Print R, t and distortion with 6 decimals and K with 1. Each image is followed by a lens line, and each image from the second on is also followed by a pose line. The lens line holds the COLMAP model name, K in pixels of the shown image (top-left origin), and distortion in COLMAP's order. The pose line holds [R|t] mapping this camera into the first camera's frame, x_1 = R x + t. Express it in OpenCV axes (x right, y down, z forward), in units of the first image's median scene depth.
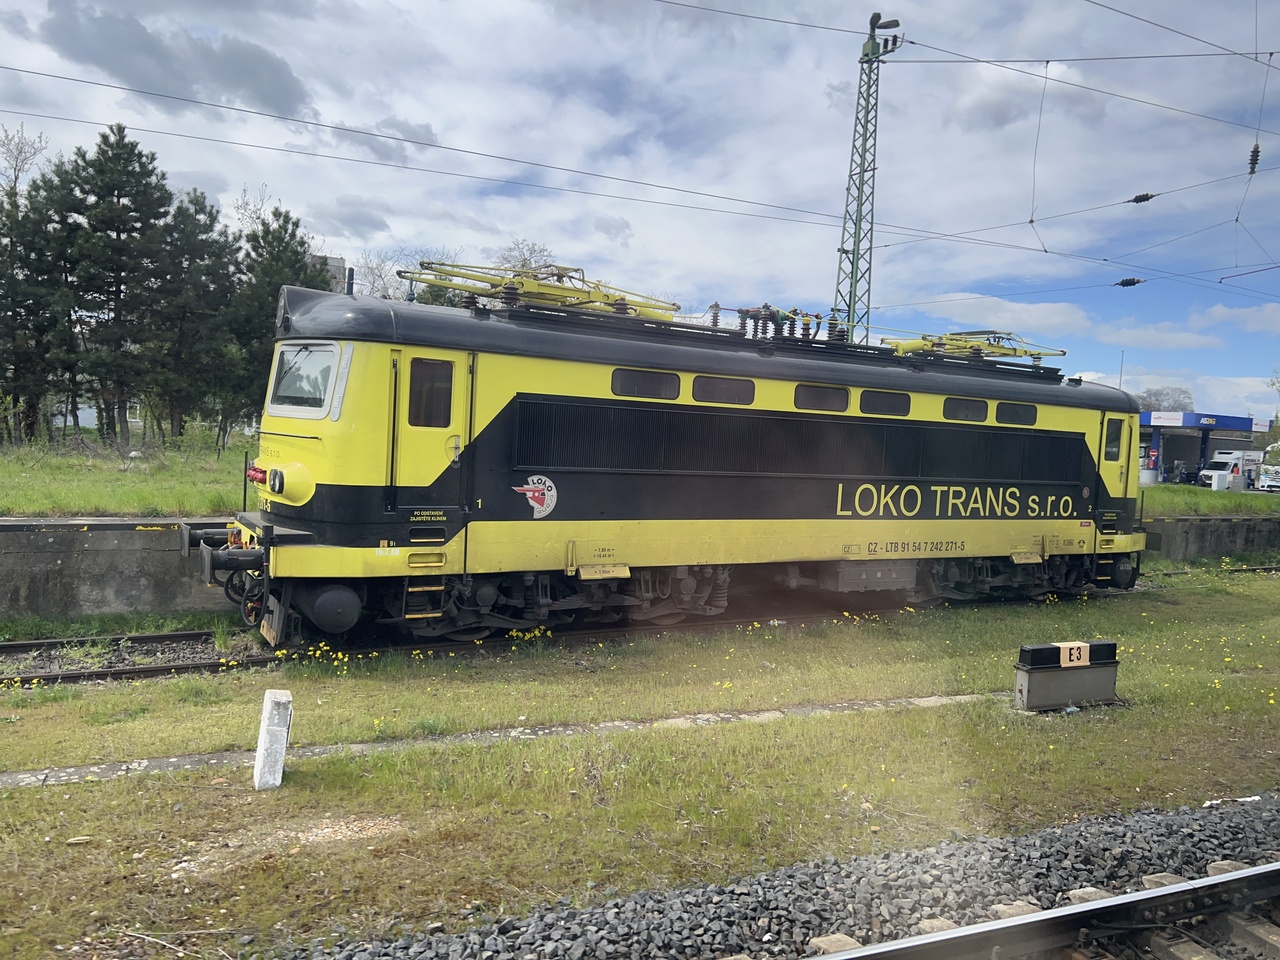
lens RADIAL K [[960.2, 0, 640.0], [0, 960.2, 480.0], [0, 0, 1]] dist [0.049439, -0.048969]
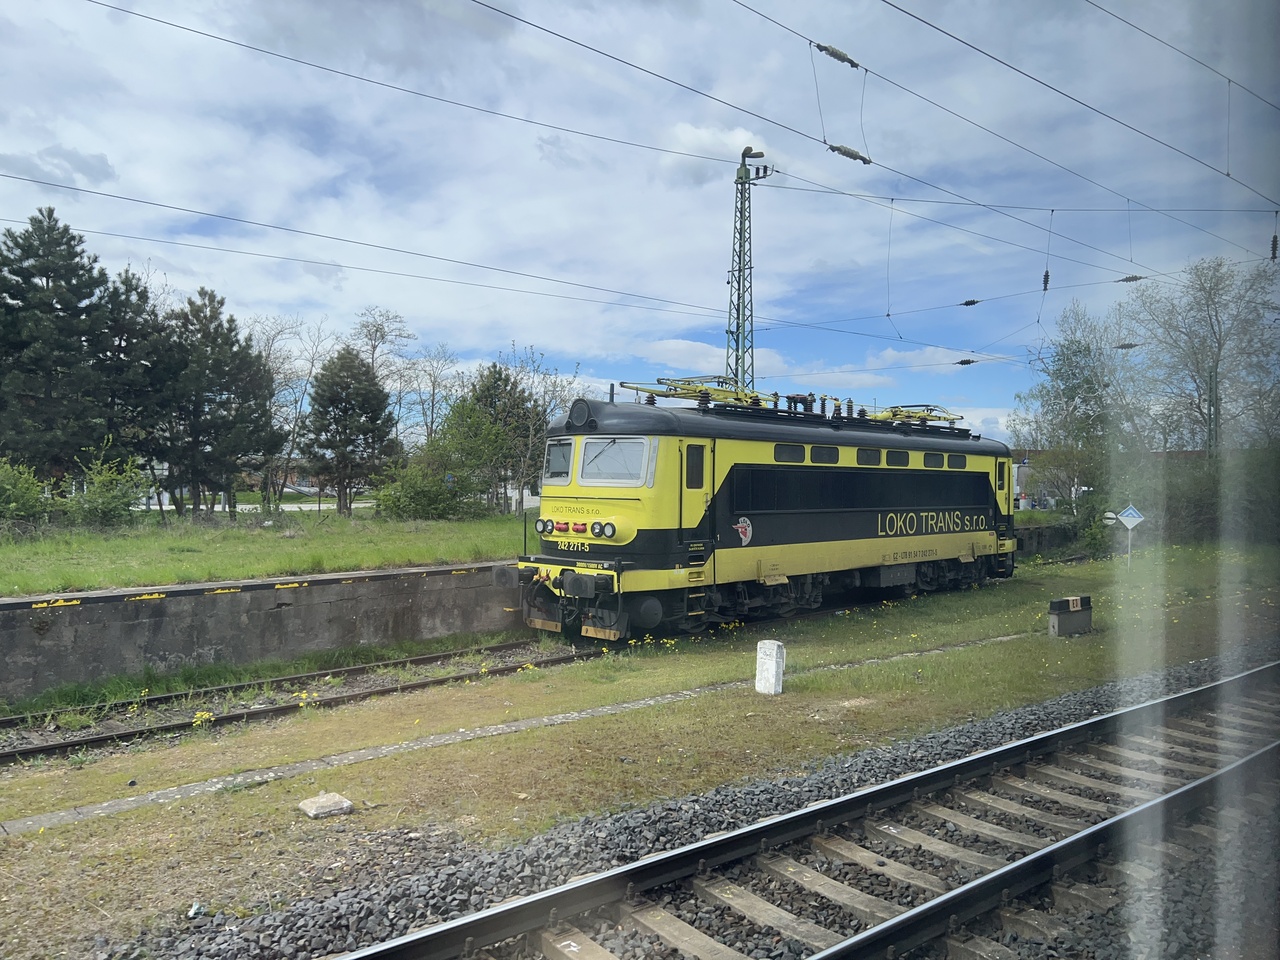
lens RADIAL K [[962.8, 0, 640.0], [0, 962.8, 480.0], [0, 0, 1]] dist [0.062975, -0.073774]
pose [[0.960773, -0.044167, 0.273797, -0.620994], [0.056854, 0.997637, -0.038574, -0.013032], [-0.271446, 0.052627, 0.961014, -0.379268]]
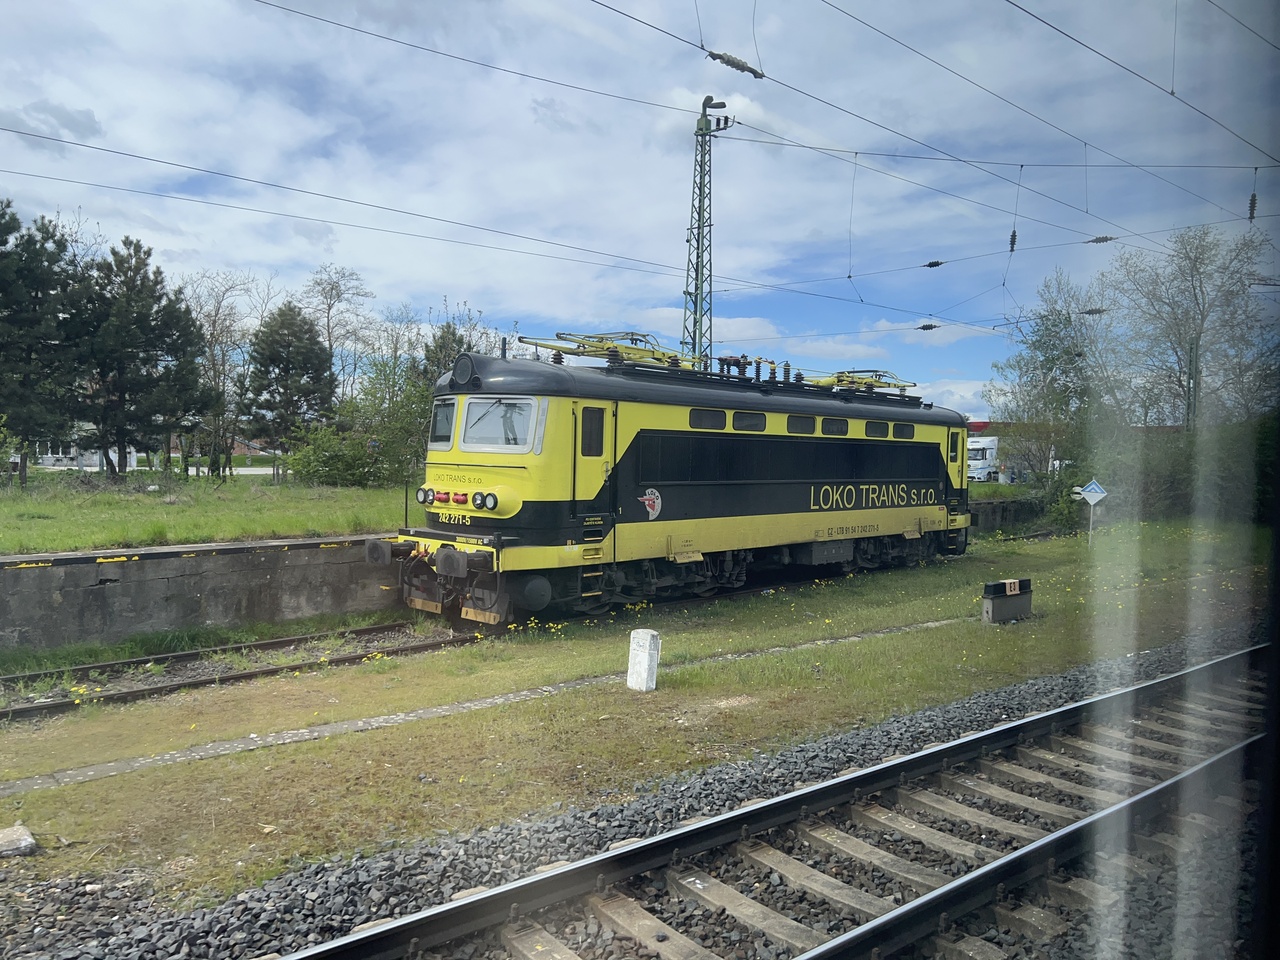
lens RADIAL K [[962.8, 0, 640.0], [0, 962.8, 480.0], [0, 0, 1]] dist [0.062975, -0.073774]
pose [[0.958806, -0.040681, 0.281133, -0.465574], [0.044099, 0.999010, -0.005837, -0.008773], [-0.280617, 0.017994, 0.959651, -0.284571]]
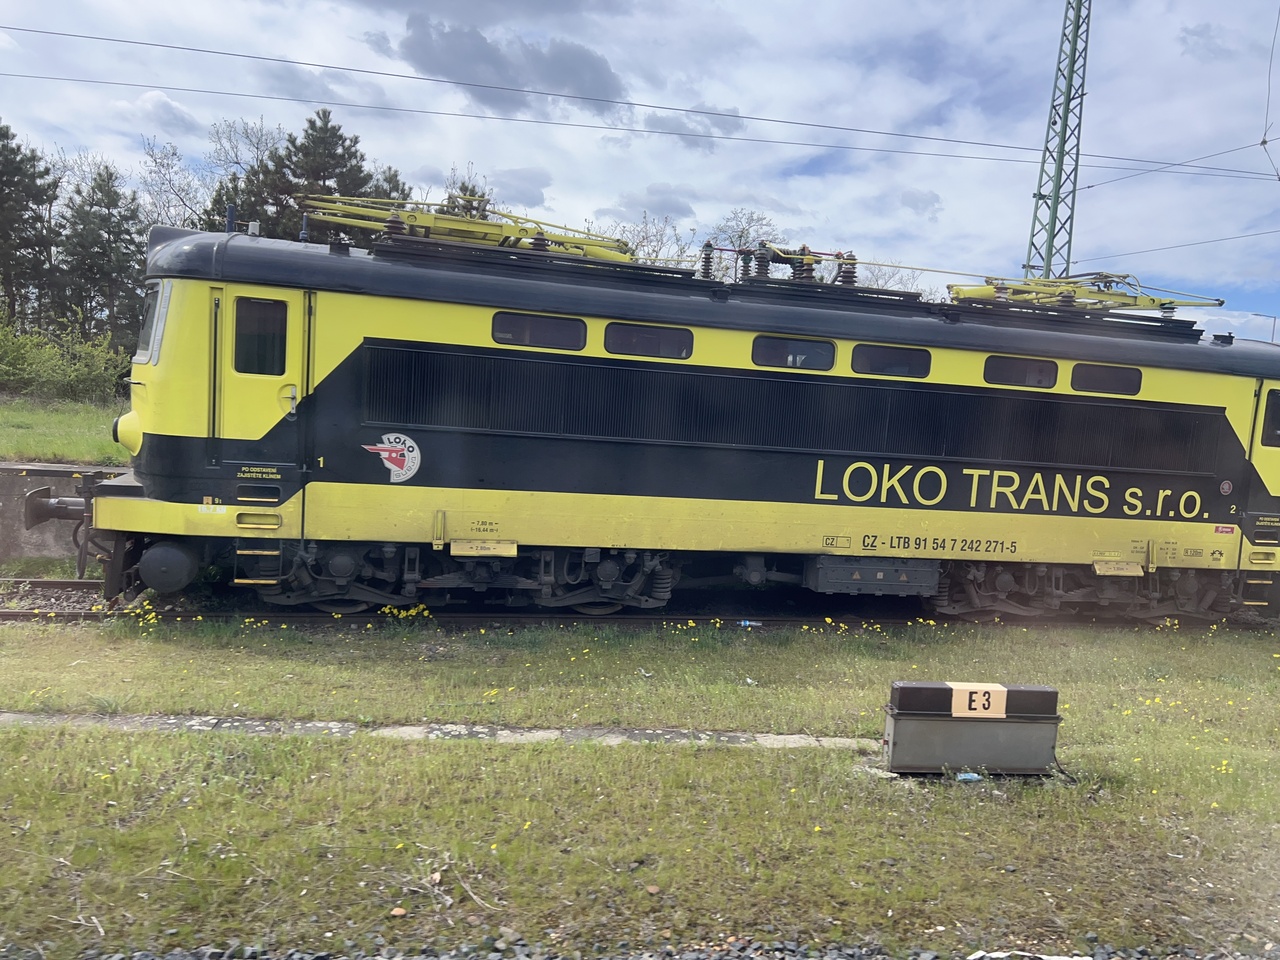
lens RADIAL K [[959.6, 0, 639.7], [0, 959.6, 485.5], [0, 0, 1]] dist [0.049779, -0.054435]
pose [[0.954780, 0.044031, -0.294036, 0.338589], [-0.036978, 0.998880, 0.029509, 0.008107], [0.295006, -0.017302, 0.955339, 0.204059]]
